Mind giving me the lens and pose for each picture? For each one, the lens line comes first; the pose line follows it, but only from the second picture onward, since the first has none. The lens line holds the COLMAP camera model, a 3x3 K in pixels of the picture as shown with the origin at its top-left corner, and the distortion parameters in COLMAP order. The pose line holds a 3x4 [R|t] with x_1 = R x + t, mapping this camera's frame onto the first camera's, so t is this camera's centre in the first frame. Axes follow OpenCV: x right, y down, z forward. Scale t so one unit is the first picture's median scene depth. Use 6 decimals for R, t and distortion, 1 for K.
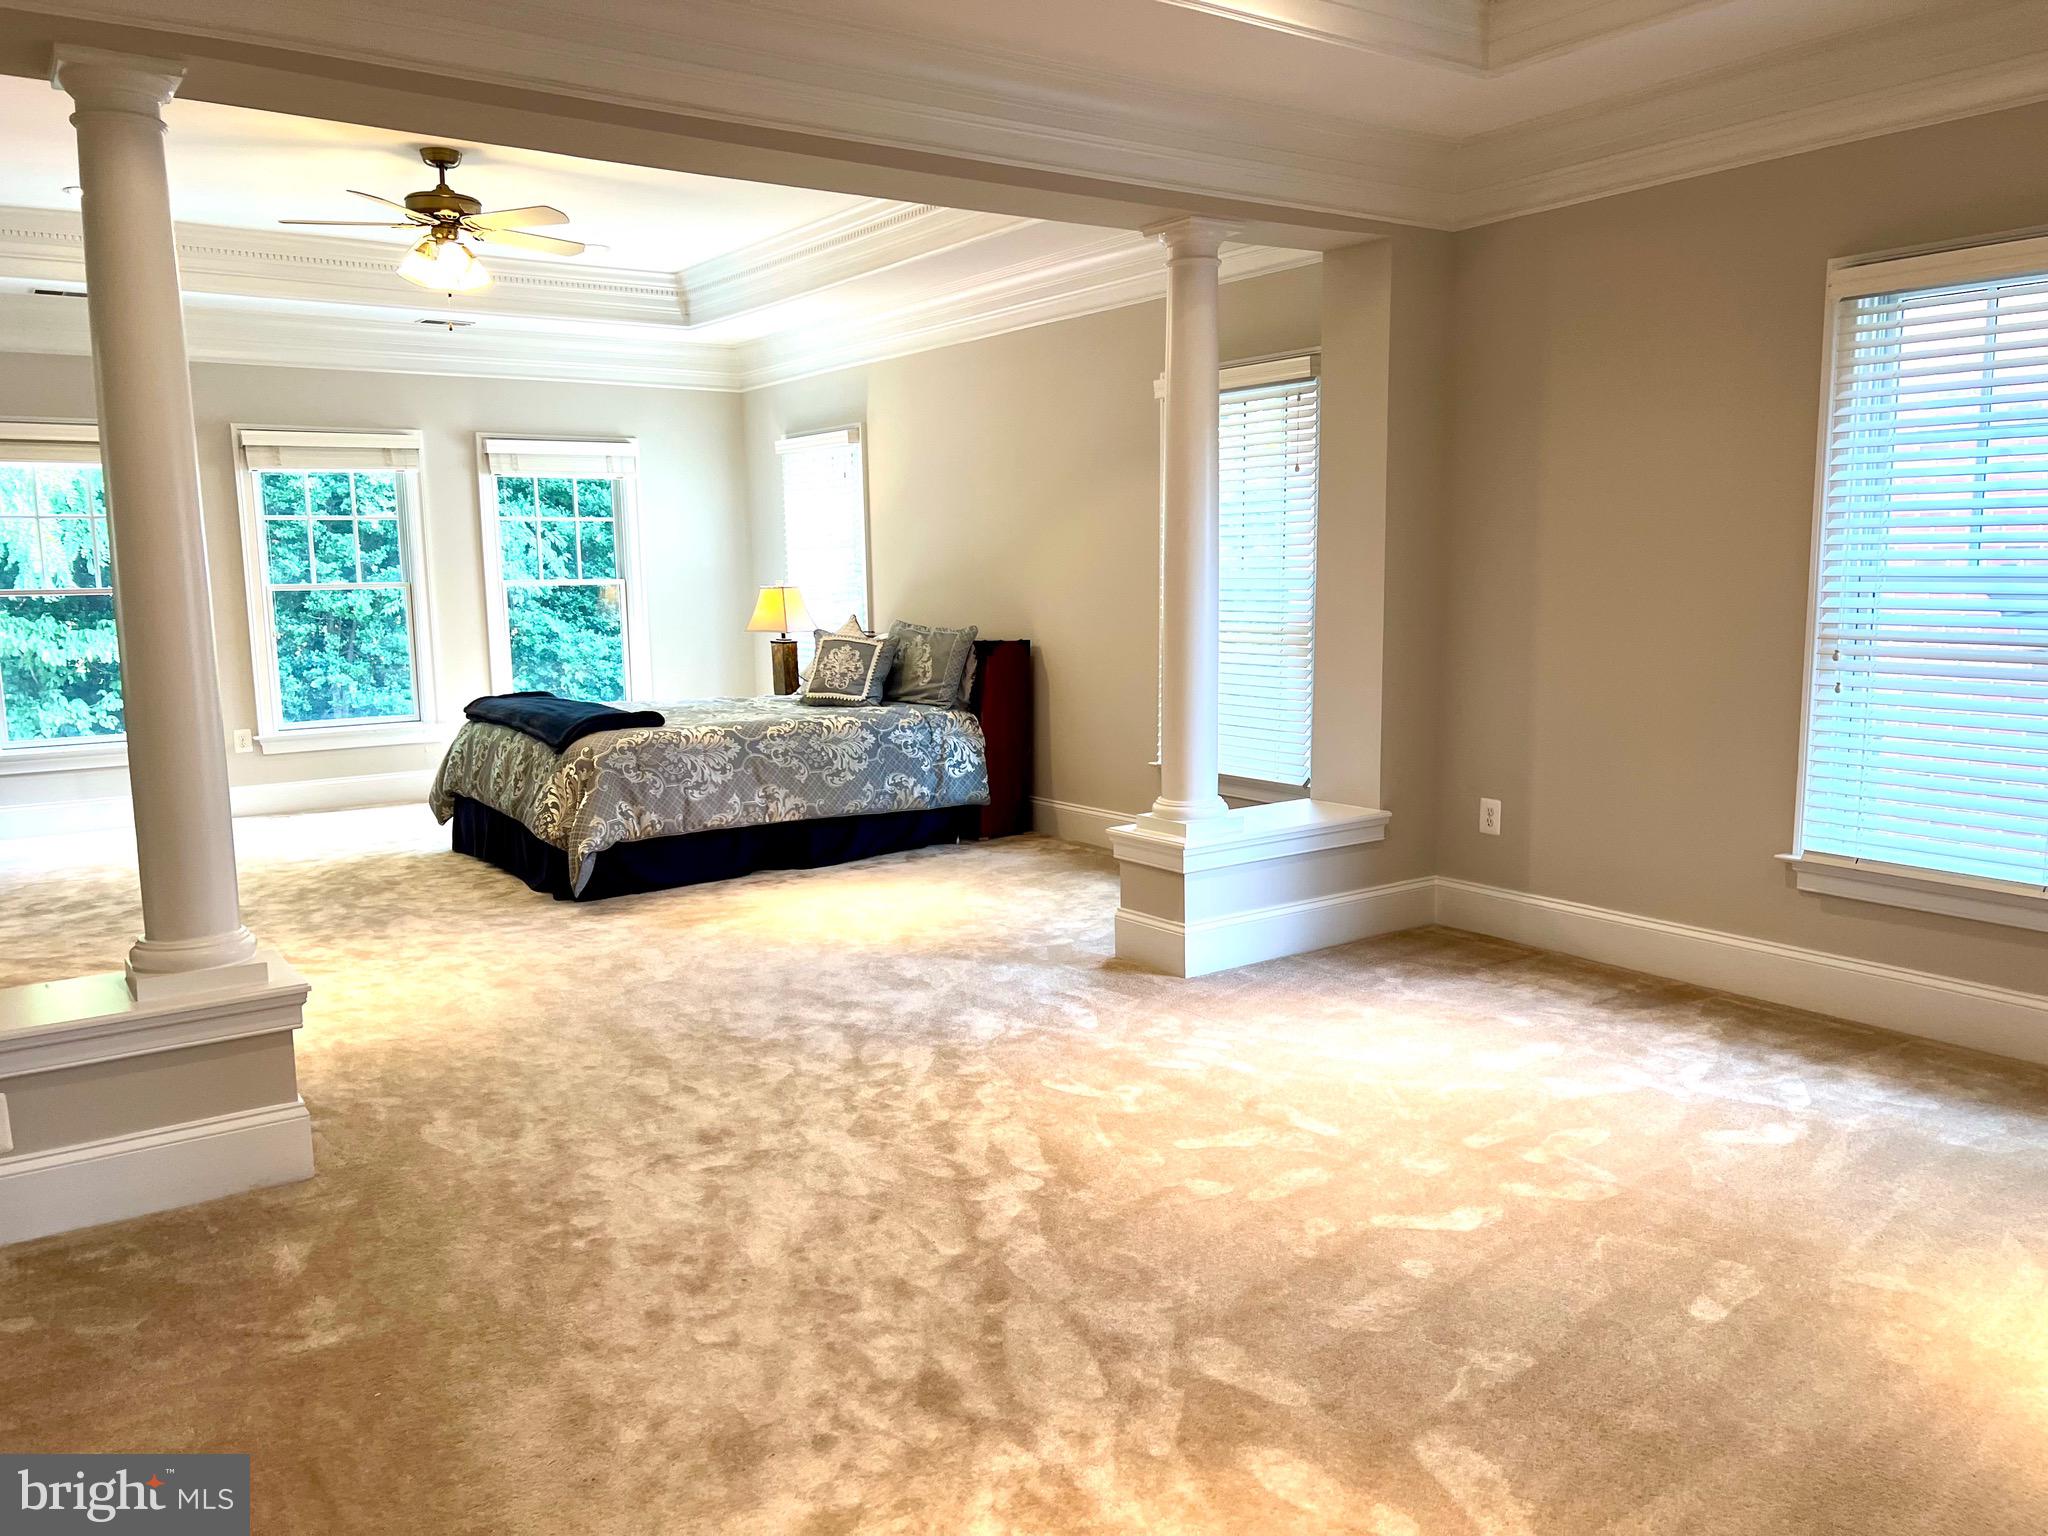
lens RADIAL K [[1550.7, 0, 1040.7], [0, 1550.7, 782.8], [0, 0, 1]] dist [0.035660, -0.041383]
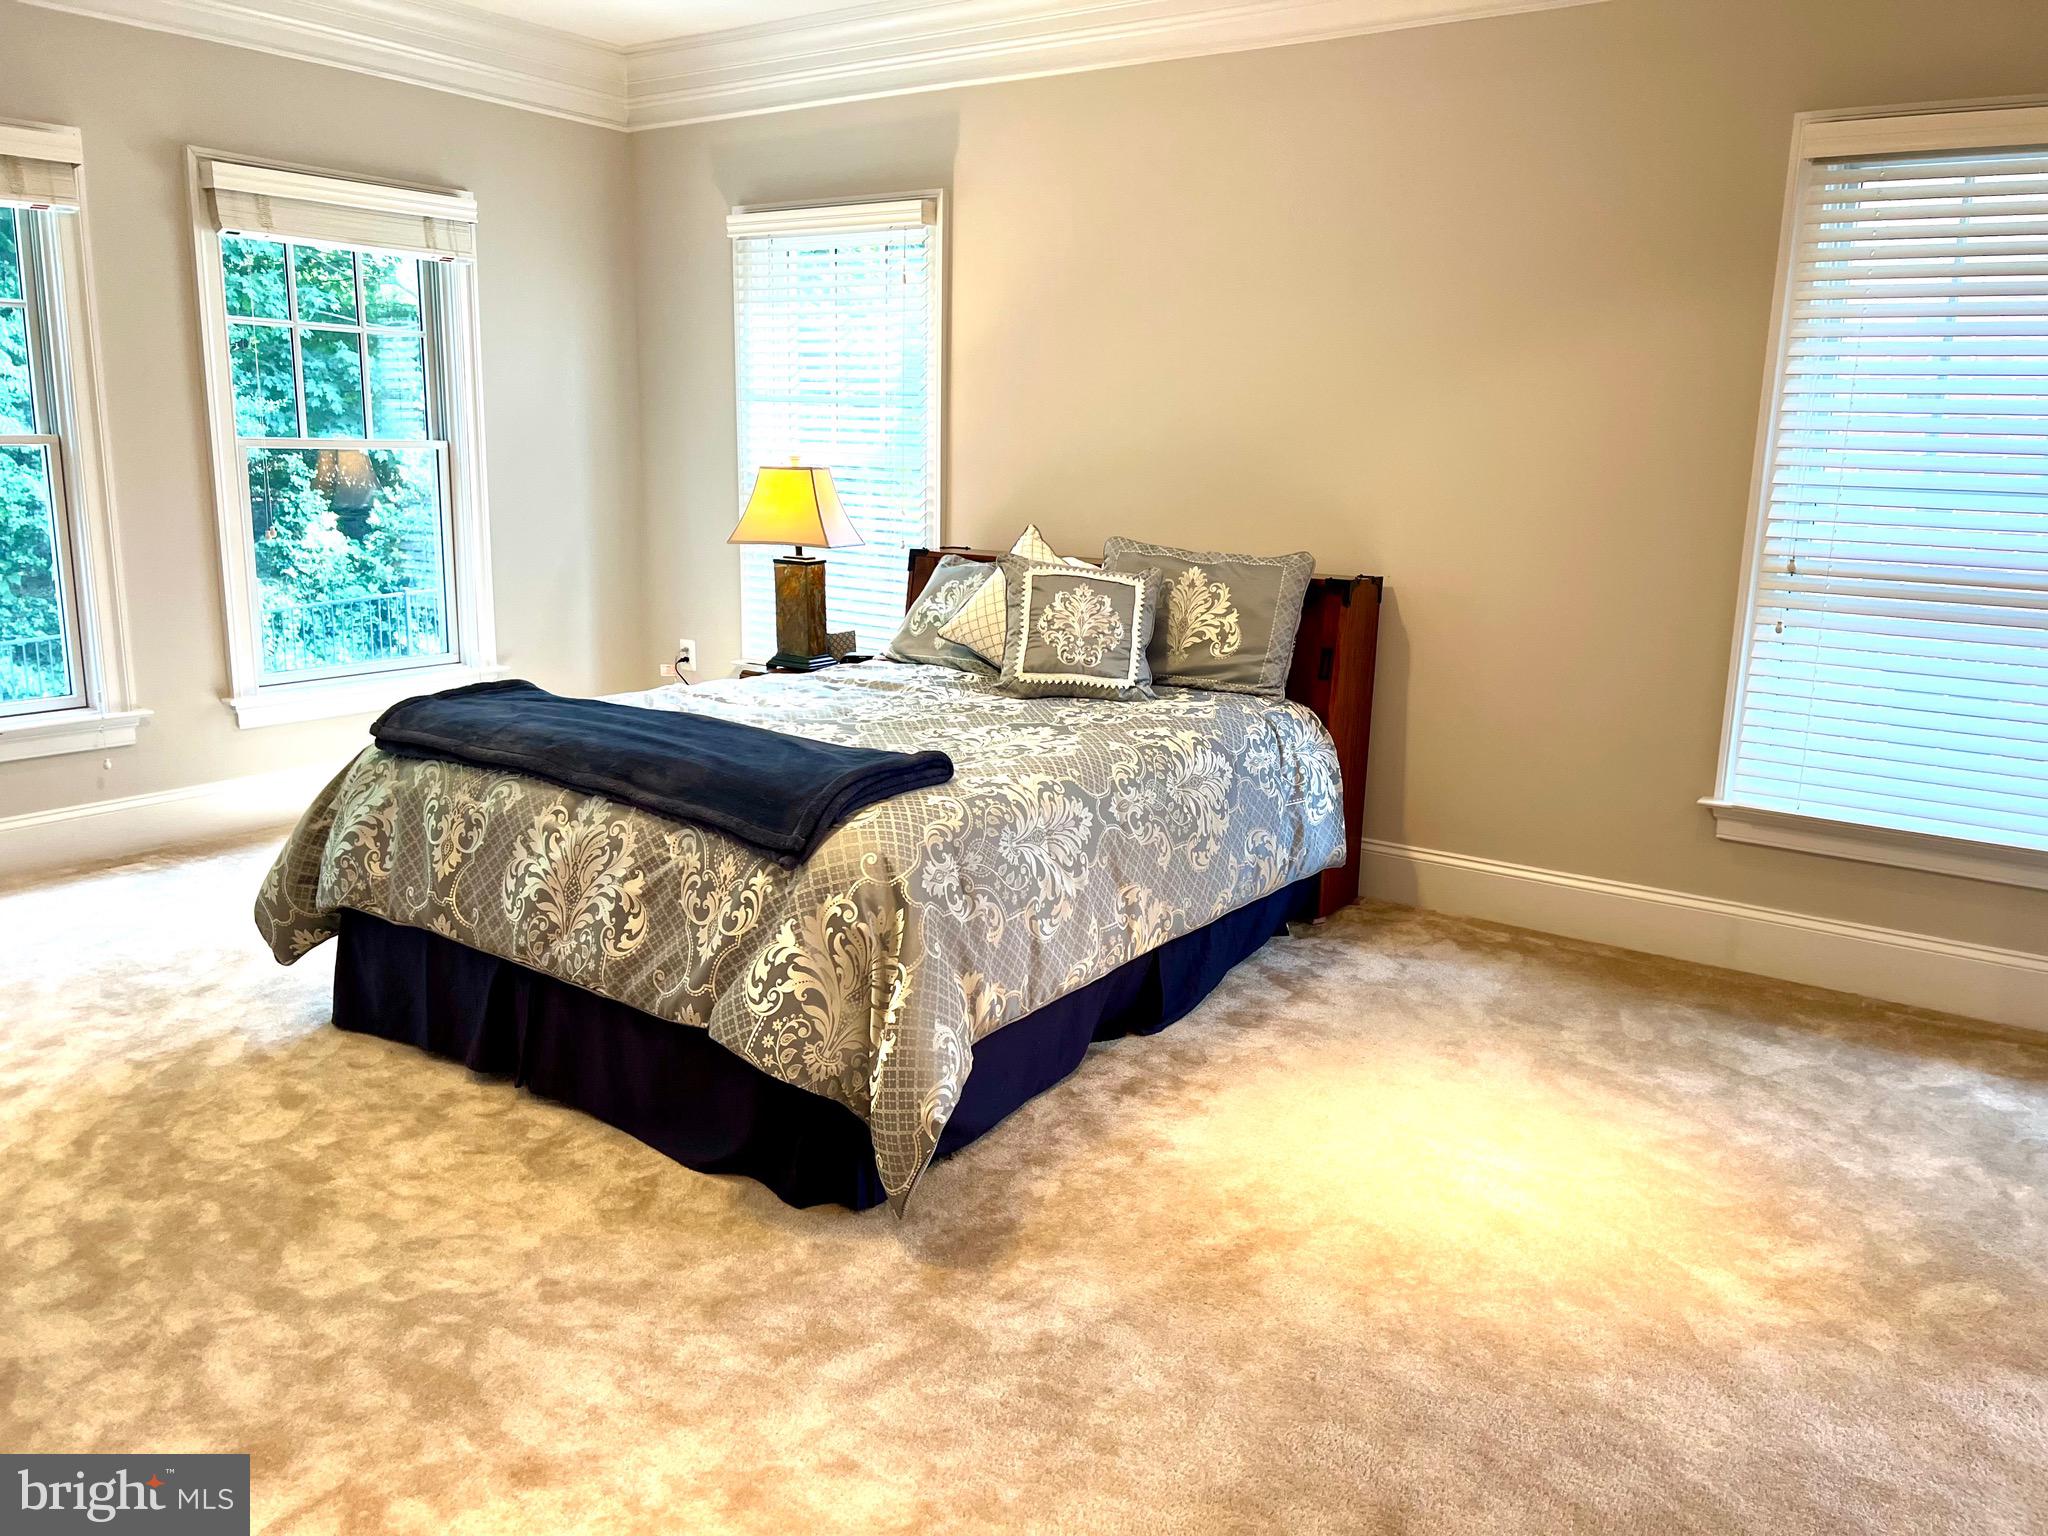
lens RADIAL K [[1545.1, 0, 1023.3], [0, 1545.1, 727.2], [0, 0, 1]] dist [0.061872, -0.044417]
pose [[0.943206, -0.027079, 0.331104, -0.341957], [0.011139, 0.998690, 0.049944, -0.068627], [-0.332022, -0.043420, 0.942272, 0.505501]]
